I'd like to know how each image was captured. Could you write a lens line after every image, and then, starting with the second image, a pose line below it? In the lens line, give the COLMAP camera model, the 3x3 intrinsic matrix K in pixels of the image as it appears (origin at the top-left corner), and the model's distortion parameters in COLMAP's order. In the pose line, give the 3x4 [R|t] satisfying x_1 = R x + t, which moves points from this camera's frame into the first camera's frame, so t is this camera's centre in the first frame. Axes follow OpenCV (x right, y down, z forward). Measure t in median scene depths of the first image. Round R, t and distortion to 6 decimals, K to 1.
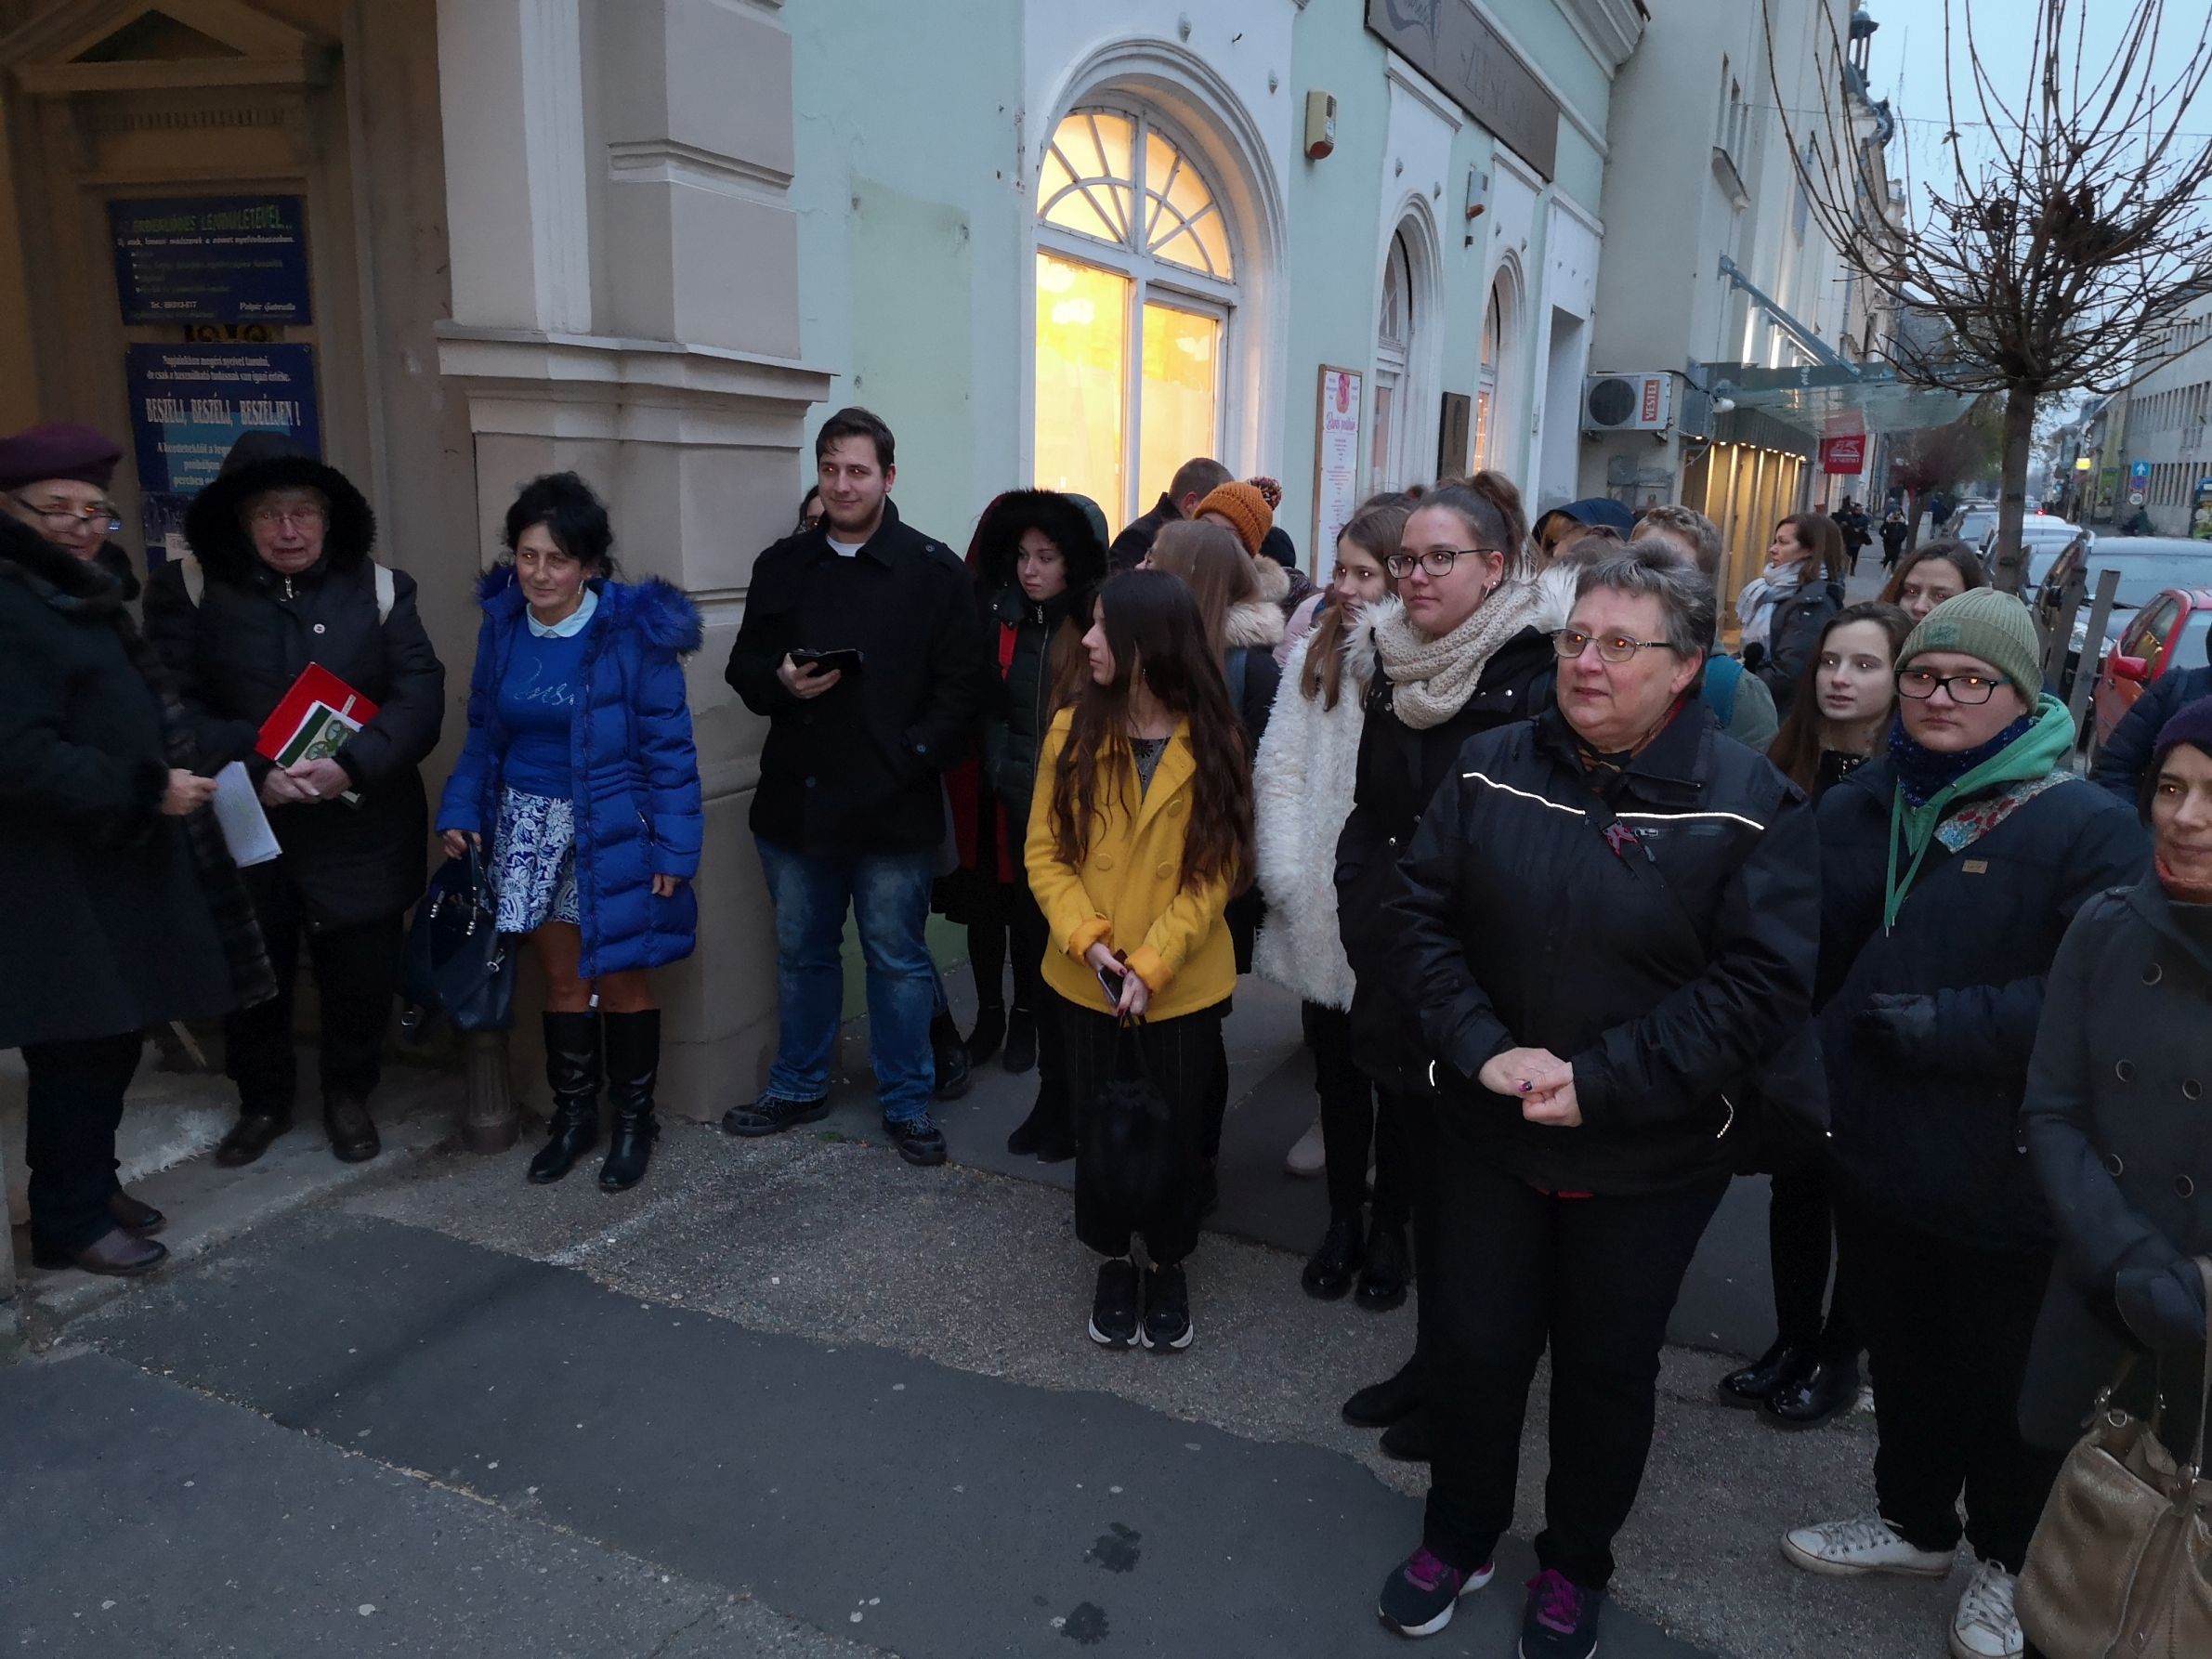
lens RADIAL K [[1708.6, 0, 1120.8], [0, 1708.6, 825.8], [0, 0, 1]] dist [0.041581, -0.054835]
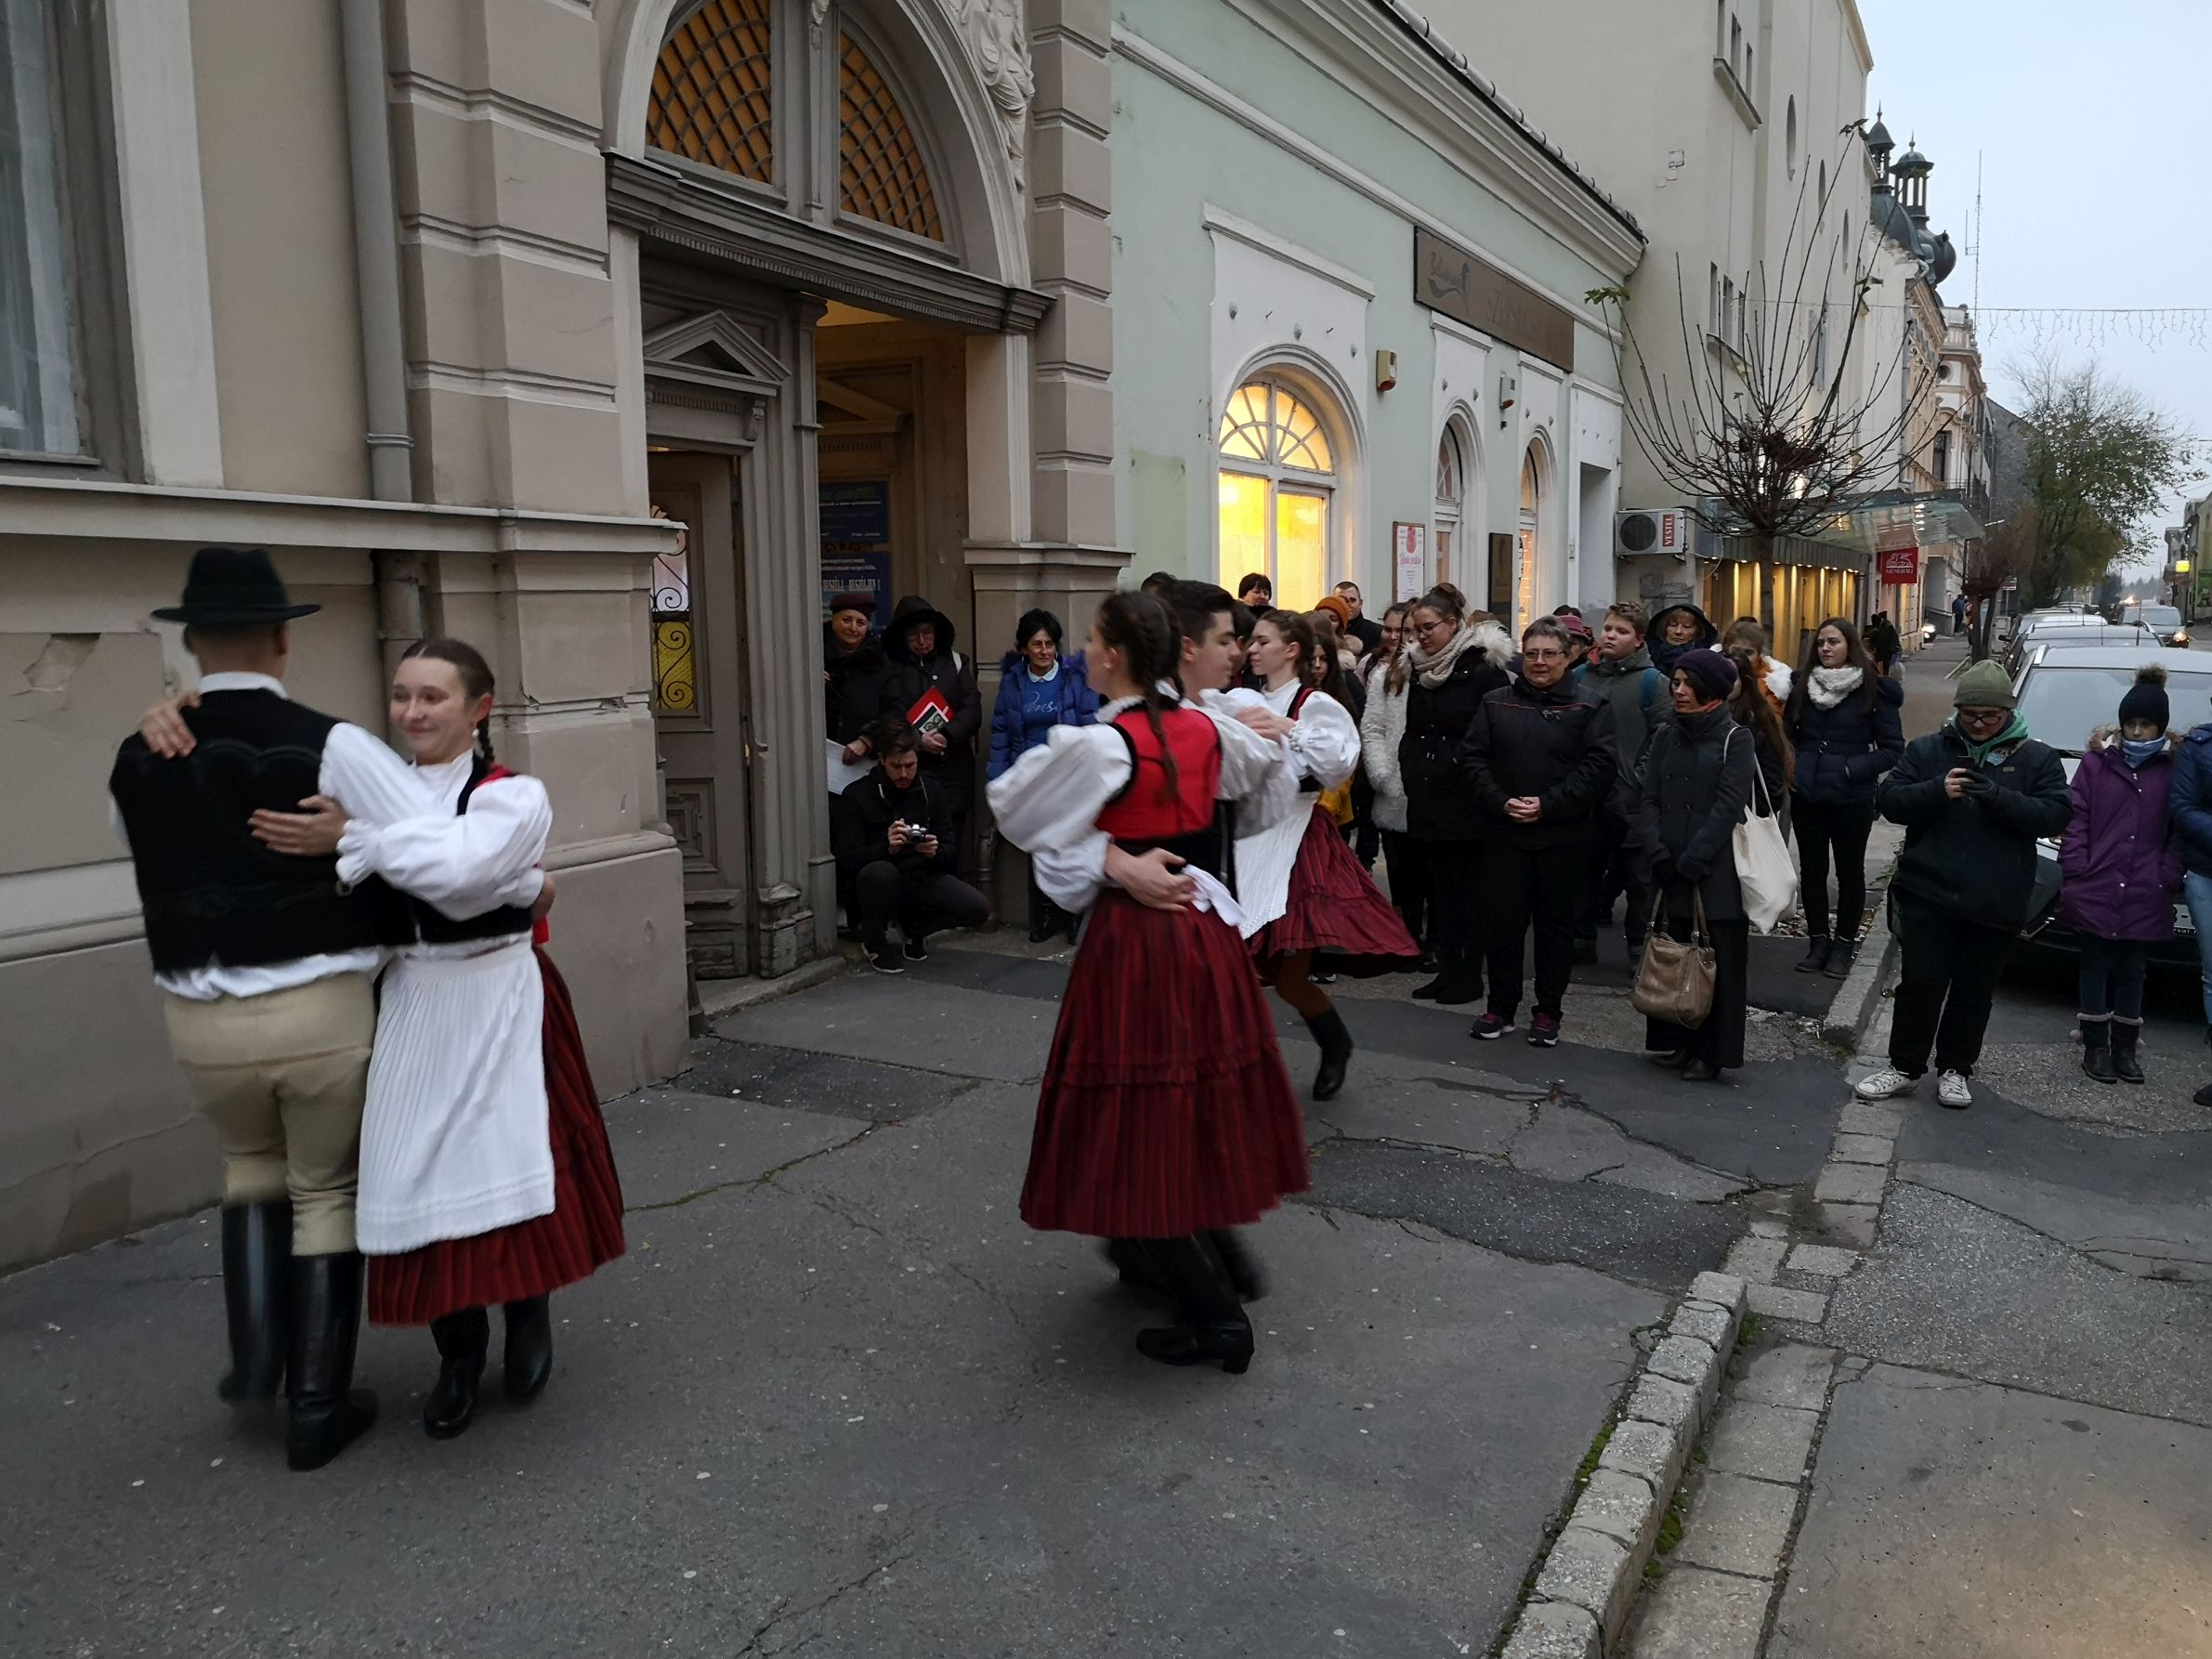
lens RADIAL K [[1708.6, 0, 1070.9], [0, 1708.6, 826.3], [0, 0, 1]] dist [0.041581, -0.054835]
pose [[0.995498, -0.029316, -0.090137, -0.046978], [0.022049, 0.996504, -0.080583, 0.140870], [0.092184, 0.078233, 0.992664, -0.633464]]
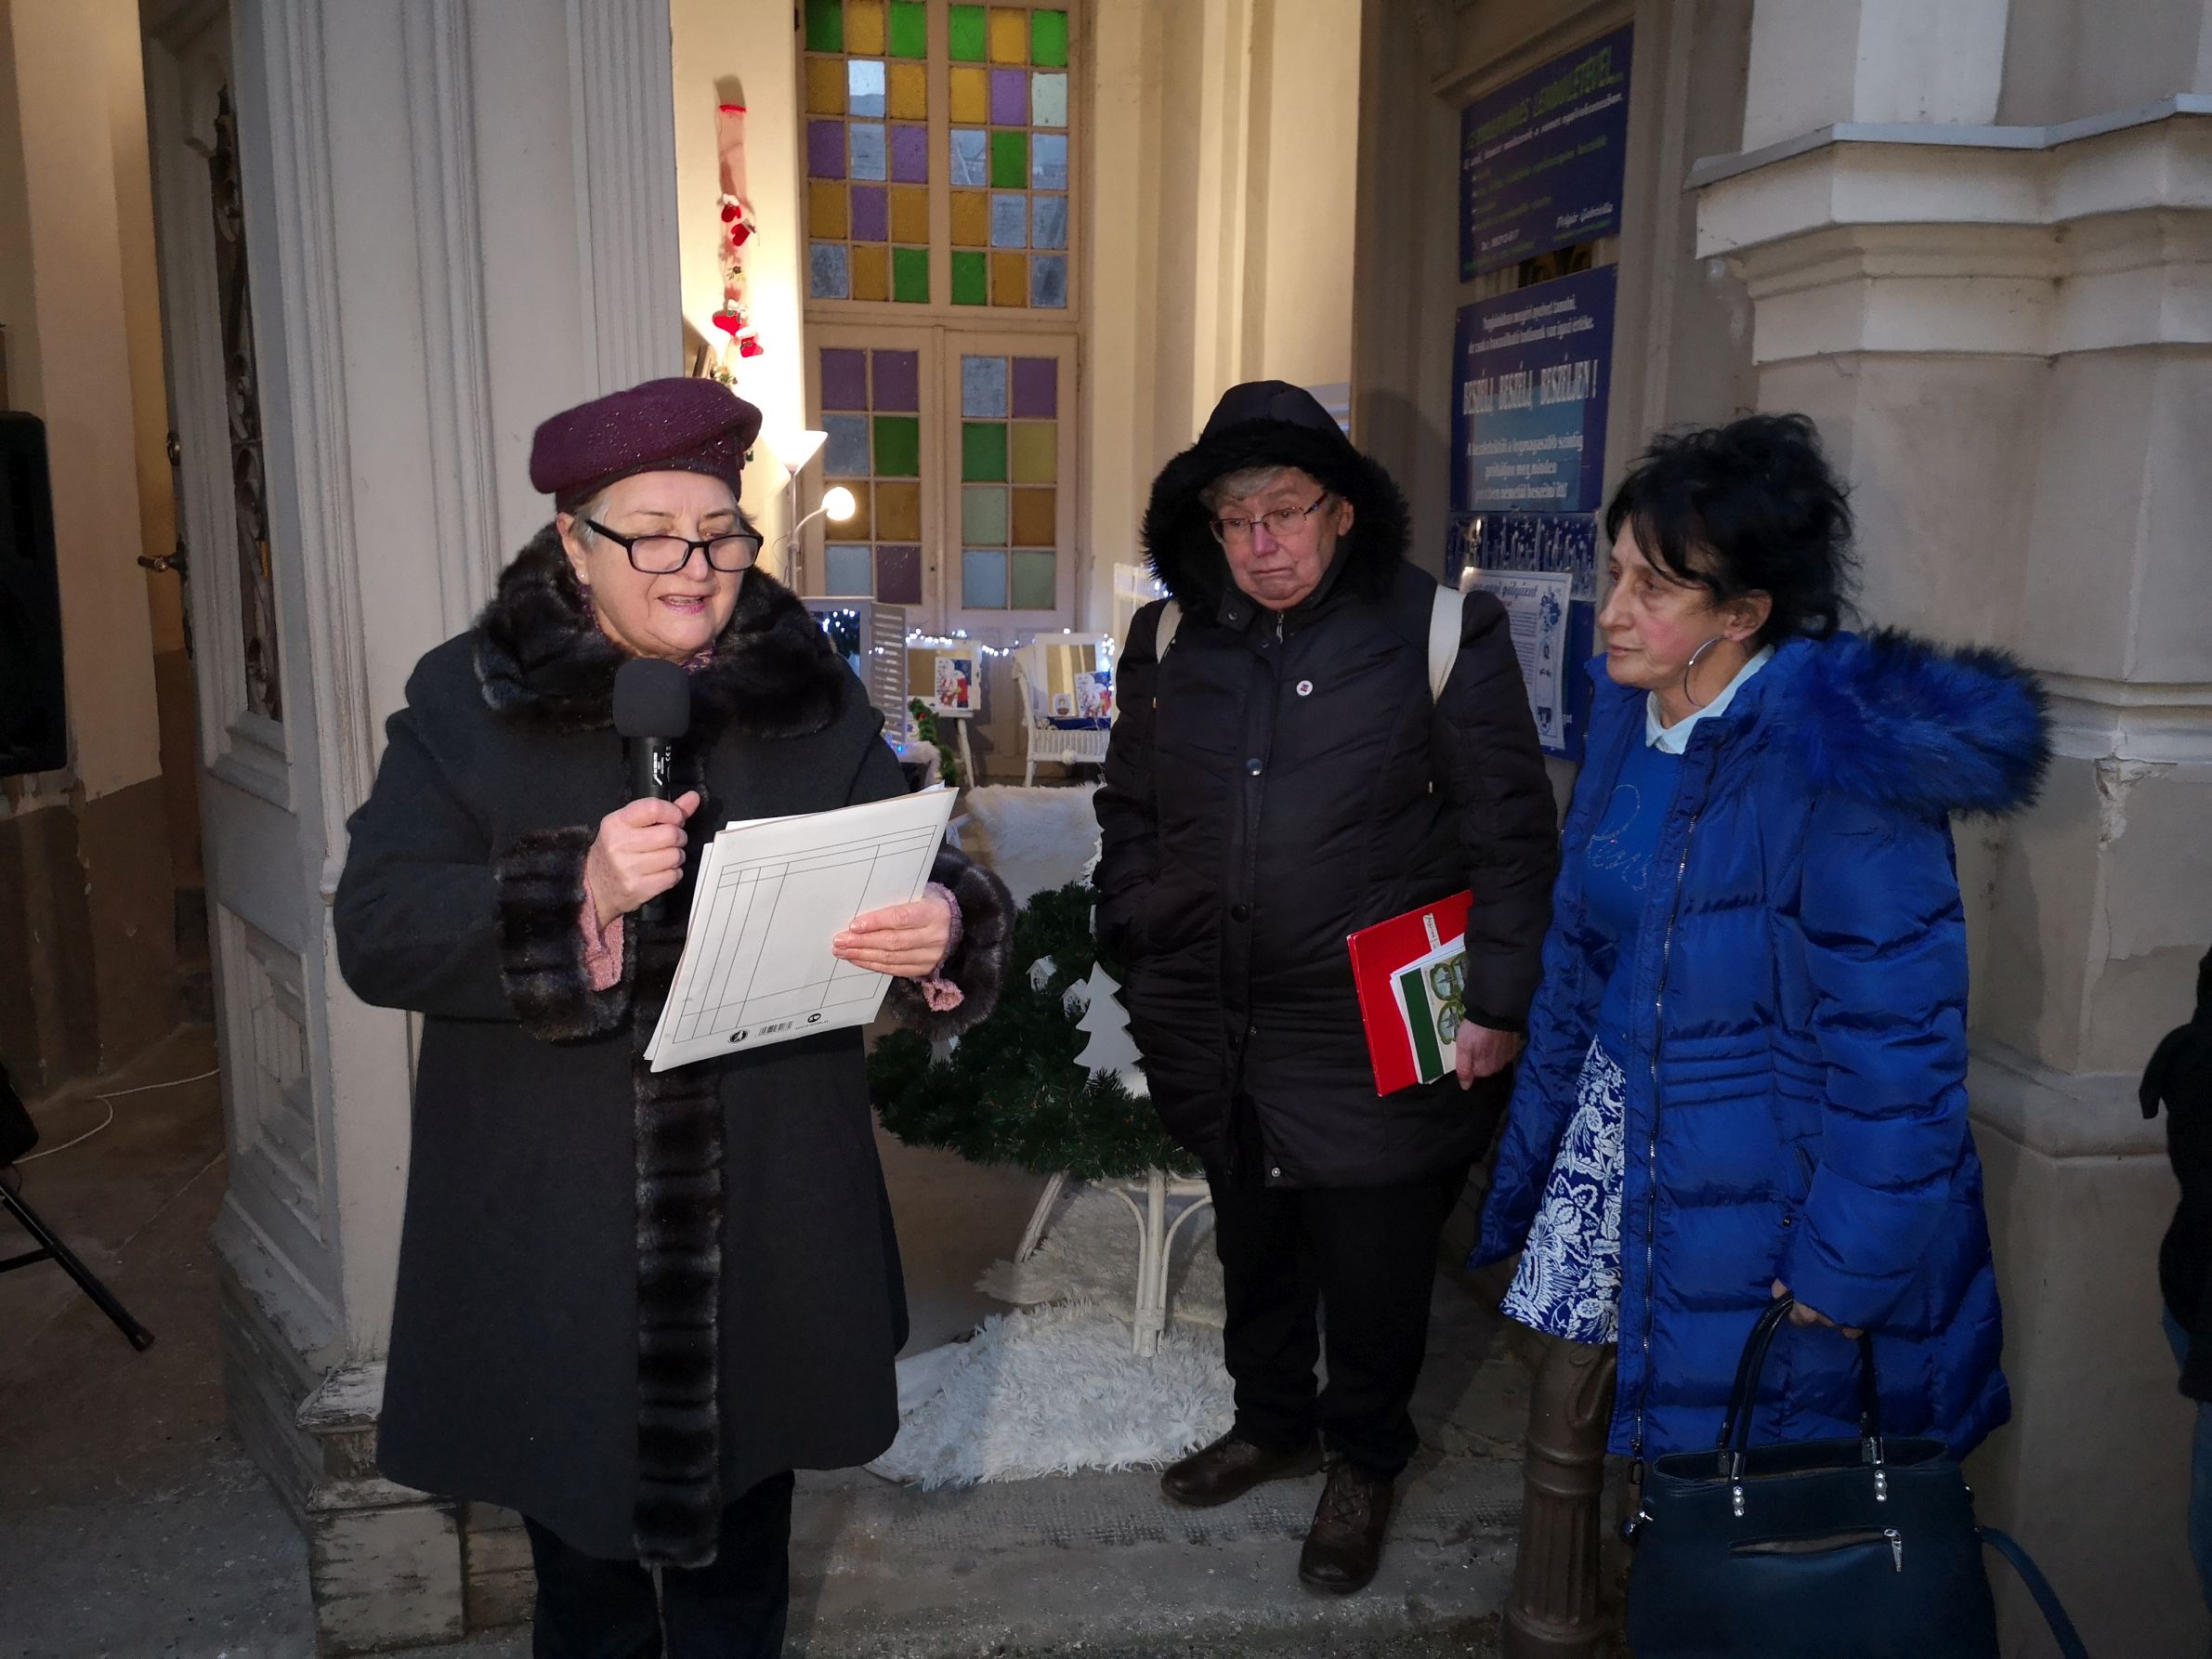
lens RADIAL K [[1708.6, 0, 1110.6], [0, 1708.6, 816.9], [0, 0, 1]] dist [0.041581, -0.054835]
pose [[0.517102, 0.124735, -0.846786, -0.006211], [-0.179637, 0.983106, 0.035118, -0.043958], [0.836861, 0.133954, 0.530773, 0.340328]]
